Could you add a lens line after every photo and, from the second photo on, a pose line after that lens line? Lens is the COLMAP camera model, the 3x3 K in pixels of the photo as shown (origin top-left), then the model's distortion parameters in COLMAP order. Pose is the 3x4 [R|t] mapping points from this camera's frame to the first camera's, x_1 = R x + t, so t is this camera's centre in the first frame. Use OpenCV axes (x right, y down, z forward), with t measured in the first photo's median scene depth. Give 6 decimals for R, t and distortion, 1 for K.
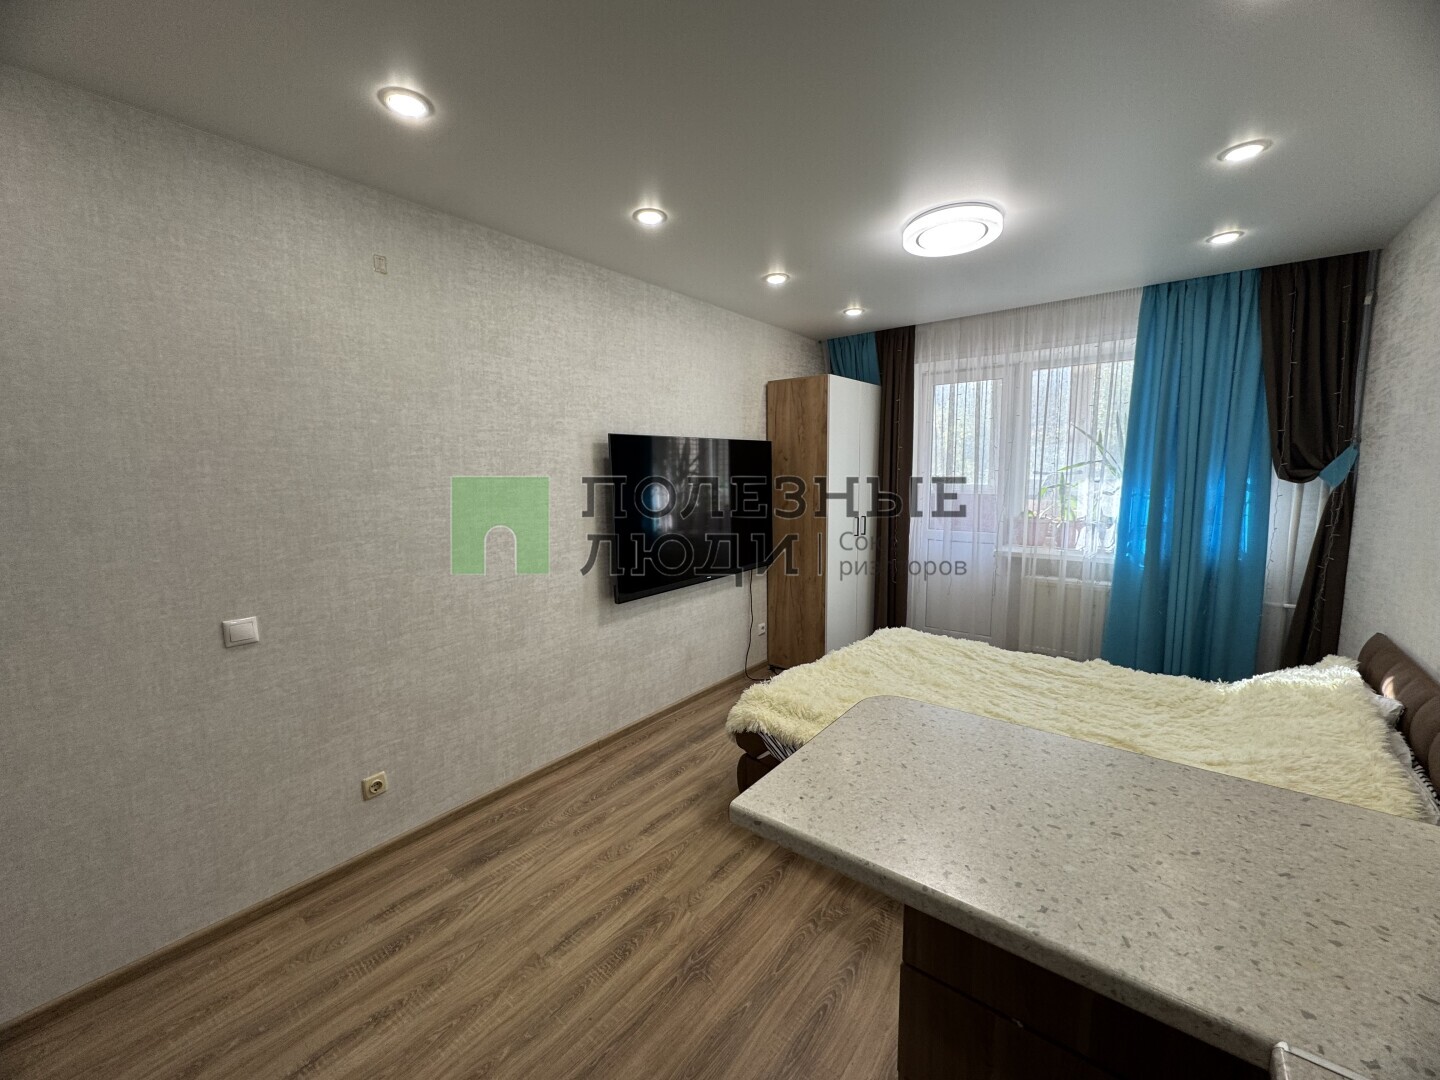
lens RADIAL K [[572.4, 0, 720.0], [0, 572.4, 540.0], [0, 0, 1]] dist [-0.002727, 0.000079]
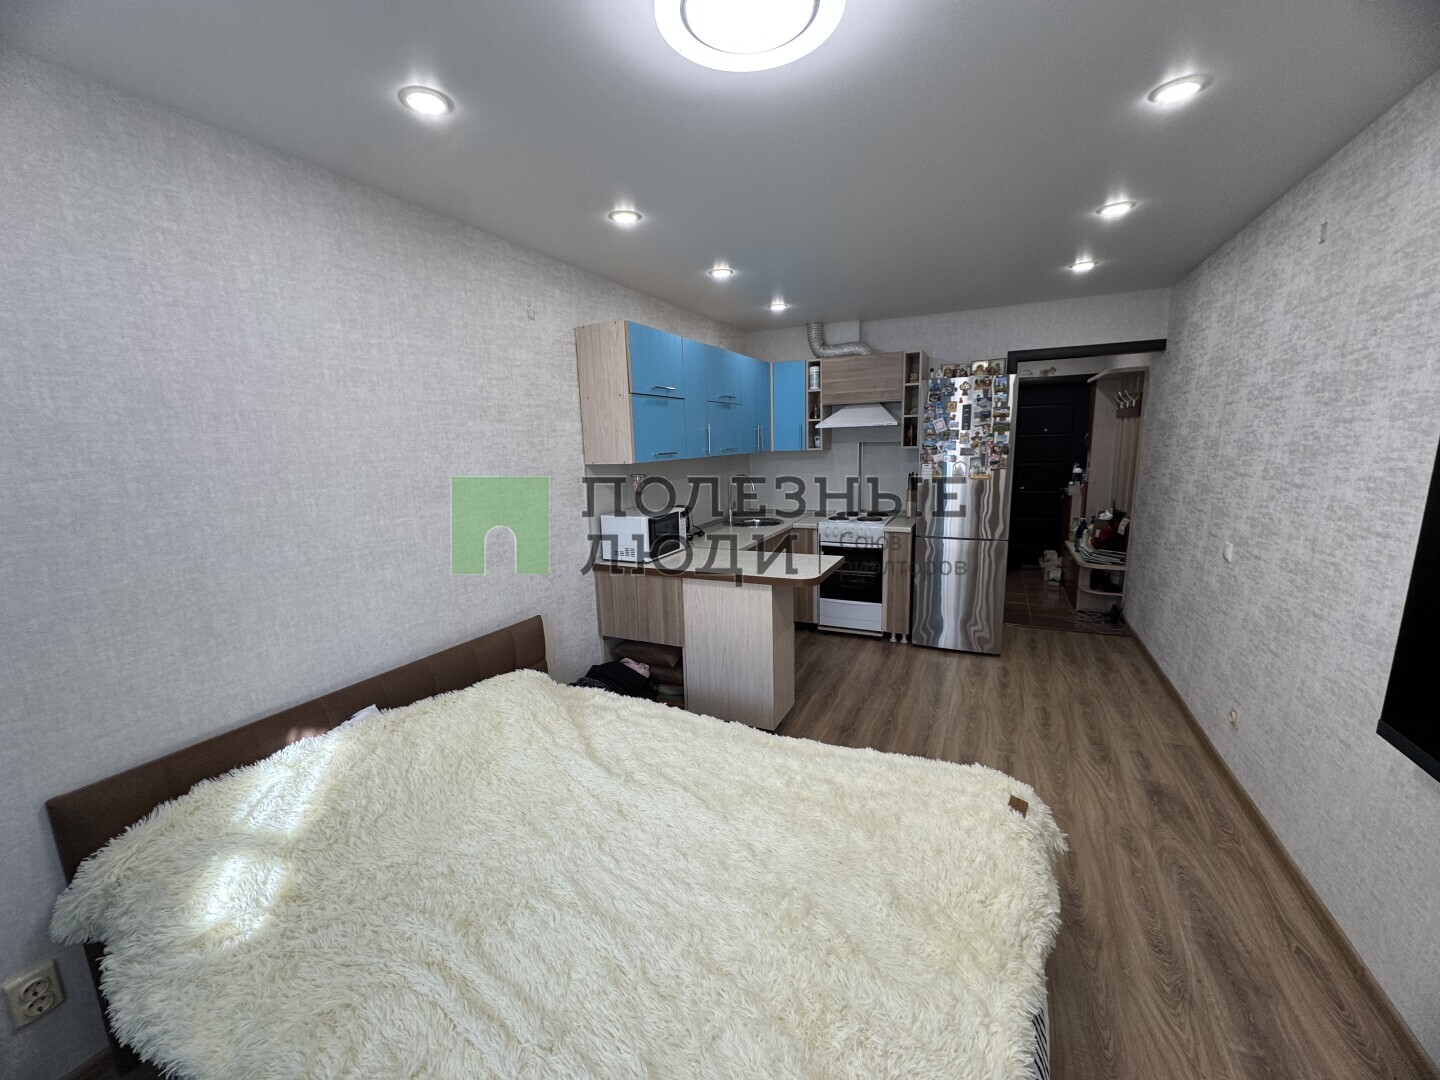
lens RADIAL K [[572.4, 0, 720.0], [0, 572.4, 540.0], [0, 0, 1]] dist [-0.002727, 0.000079]
pose [[-0.974005, 0.082430, -0.210995, 0.518512], [0.017279, 0.955763, 0.293630, -0.223308], [0.225865, 0.282351, -0.932343, 1.444894]]
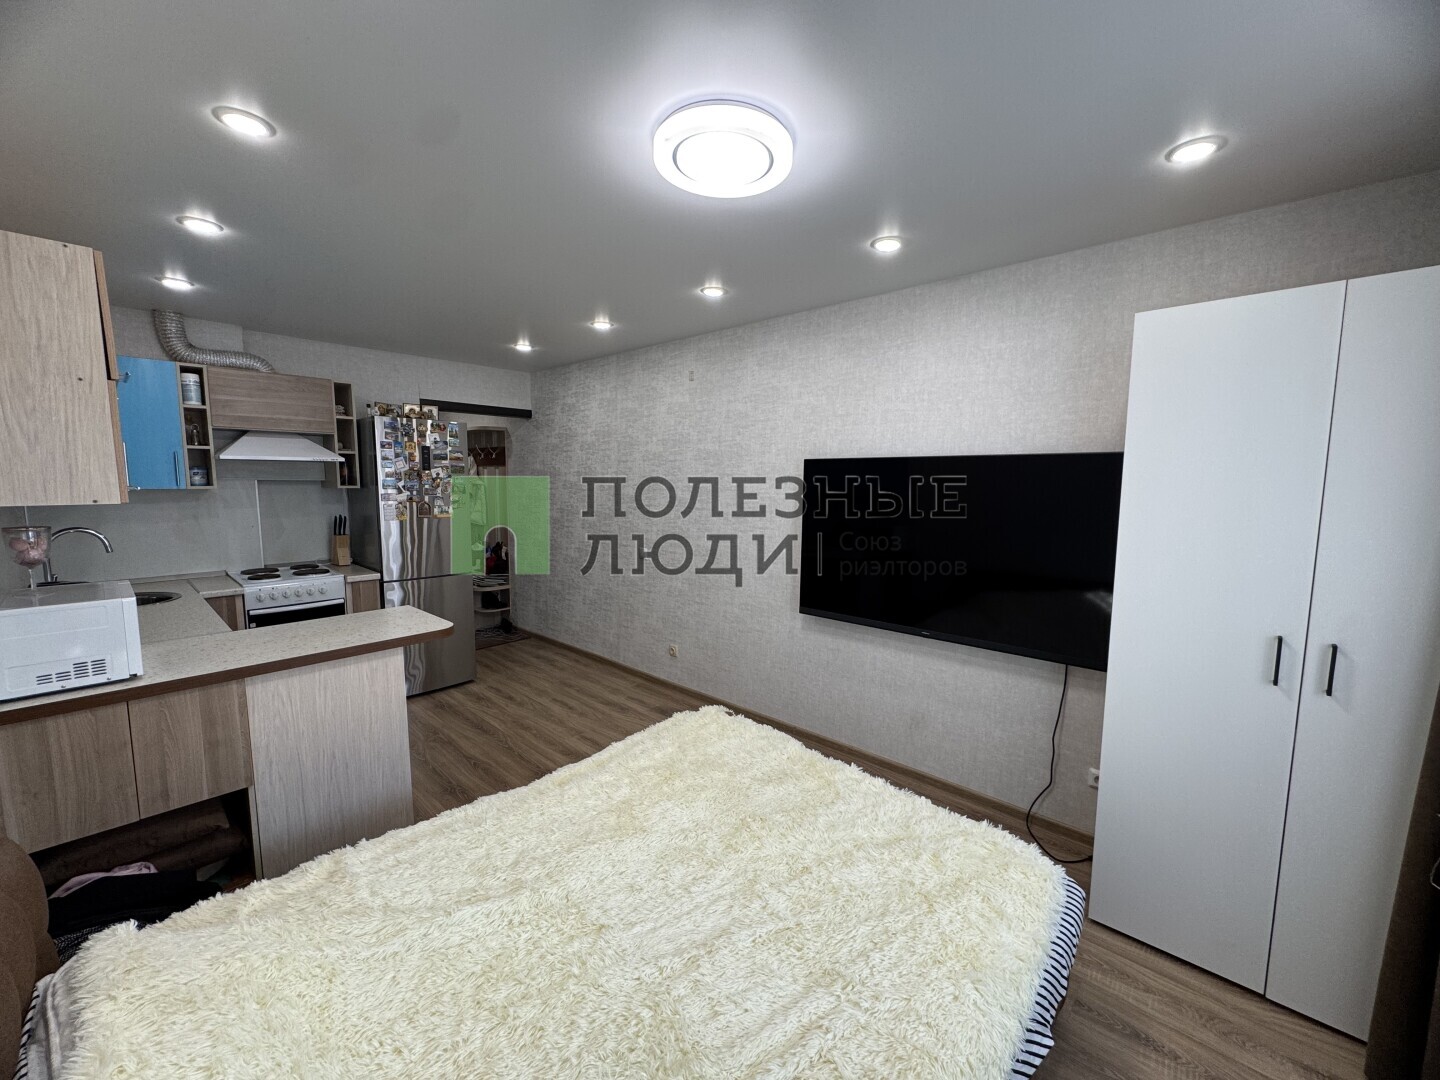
lens RADIAL K [[572.4, 0, 720.0], [0, 572.4, 540.0], [0, 0, 1]] dist [-0.002727, 0.000079]
pose [[-0.074673, 0.122414, -0.989666, 1.022531], [-0.130572, 0.982692, 0.131404, -0.168927], [0.988623, 0.139035, -0.057396, 1.006258]]
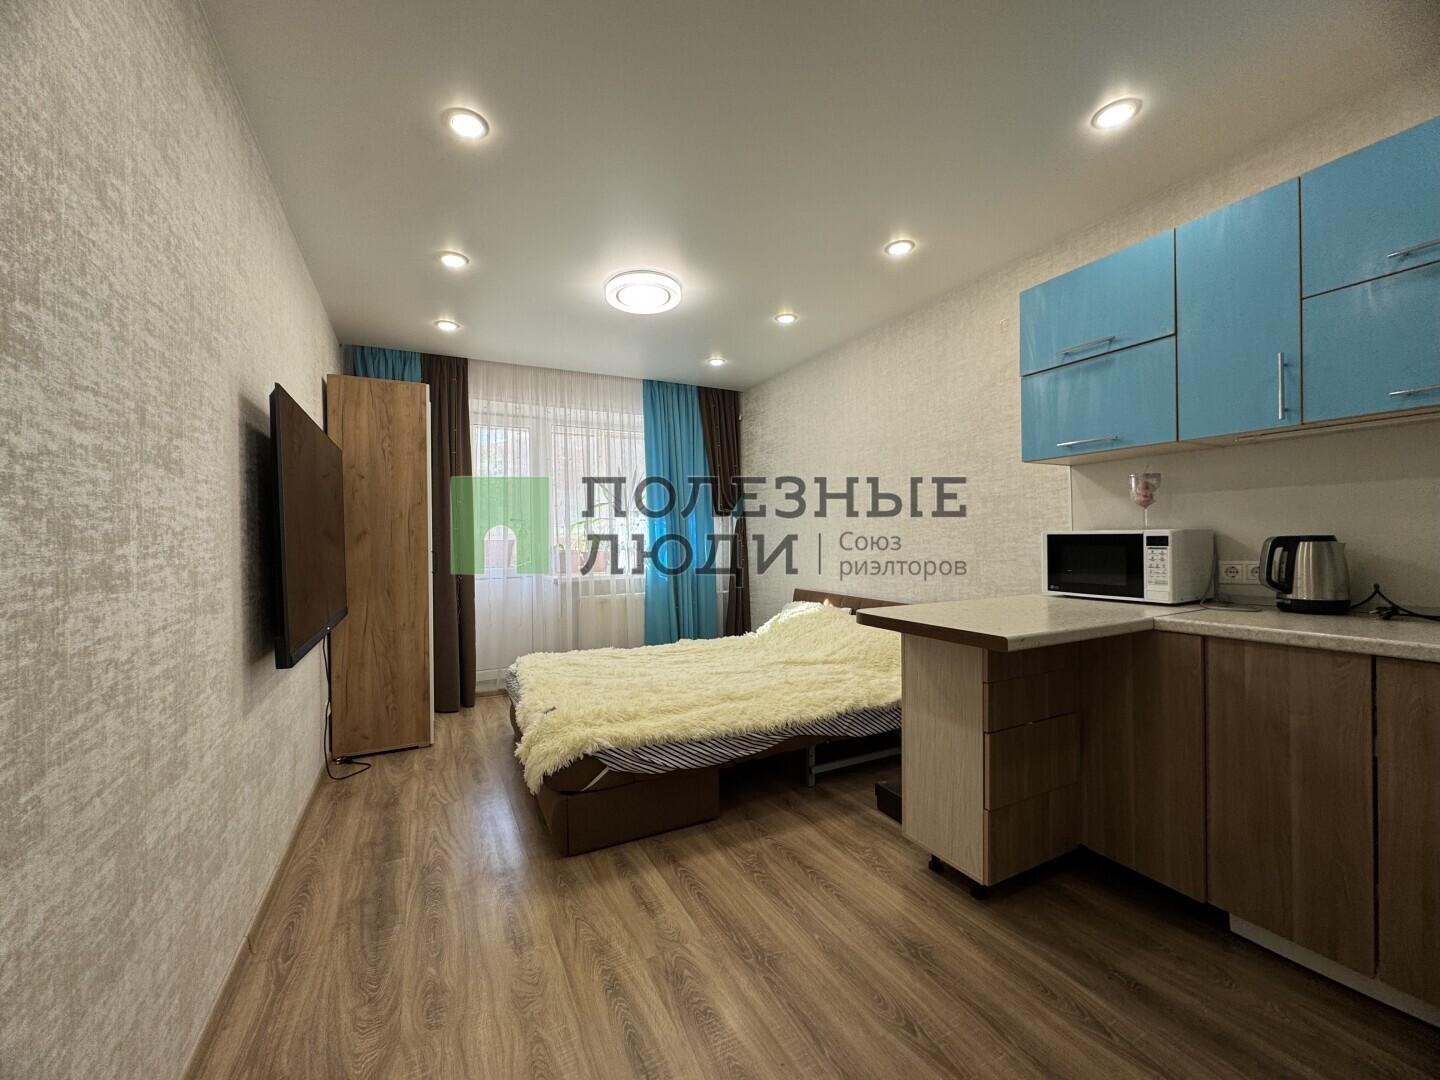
lens RADIAL K [[572.4, 0, 720.0], [0, 572.4, 540.0], [0, 0, 1]] dist [-0.002727, 0.000079]
pose [[0.415507, 0.005568, 0.909573, -0.599564], [0.123776, 0.990333, -0.062605, 0.082562], [-0.901129, 0.138596, 0.410801, 0.382988]]
